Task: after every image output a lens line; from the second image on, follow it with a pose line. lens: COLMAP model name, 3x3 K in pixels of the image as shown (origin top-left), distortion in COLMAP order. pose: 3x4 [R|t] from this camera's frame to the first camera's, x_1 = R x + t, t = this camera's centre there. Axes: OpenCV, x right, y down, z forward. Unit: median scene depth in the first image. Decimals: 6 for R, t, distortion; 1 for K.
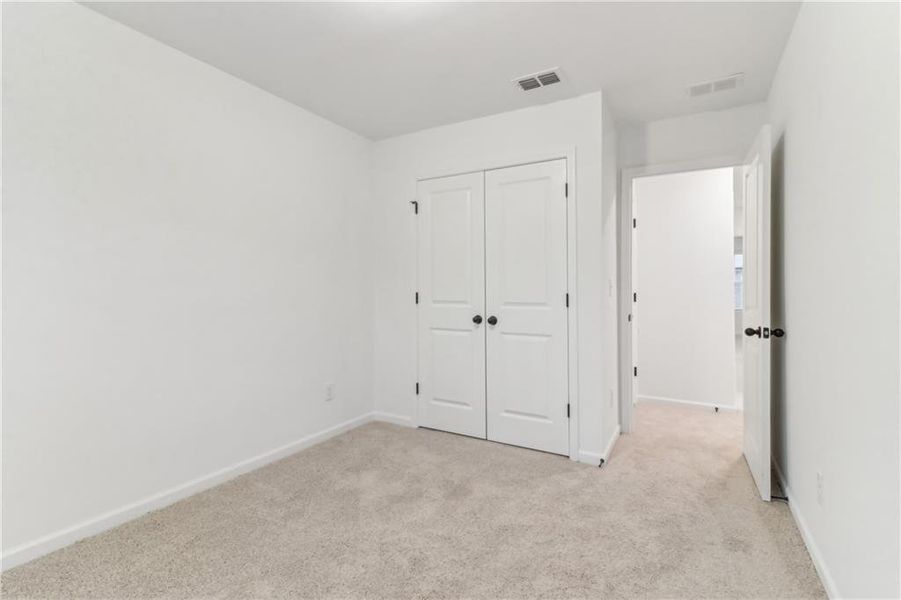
lens RADIAL K [[427.4, 0, 448.5], [0, 427.4, 287.7], [0, 0, 1]] dist [0.021547, -0.000010]
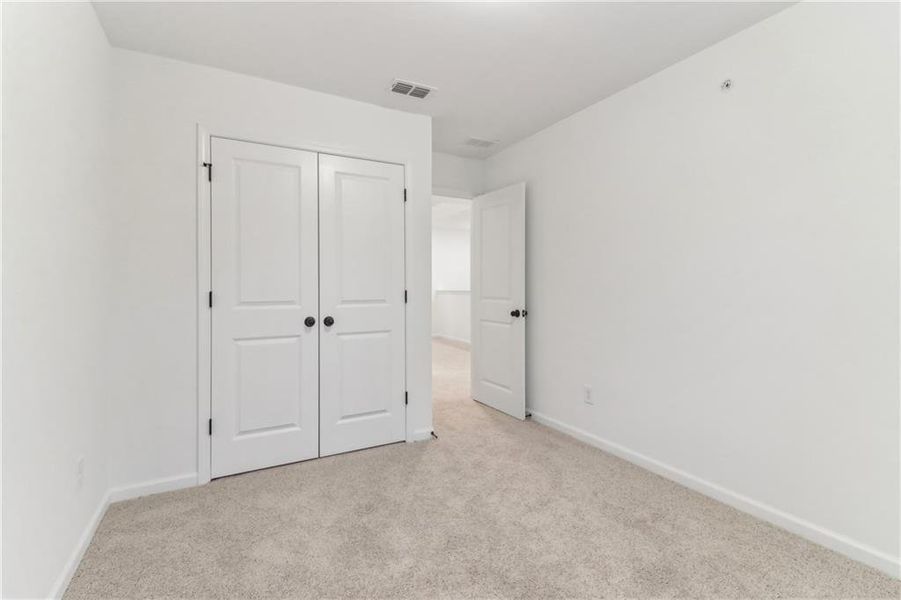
lens RADIAL K [[431.4, 0, 451.7], [0, 431.4, 282.0], [0, 0, 1]] dist [0.029118, 0.000098]
pose [[0.502317, 0.004945, 0.864669, -0.562564], [0.000259, 0.999983, -0.005869, -0.000967], [-0.864683, 0.003172, 0.502307, 0.321651]]
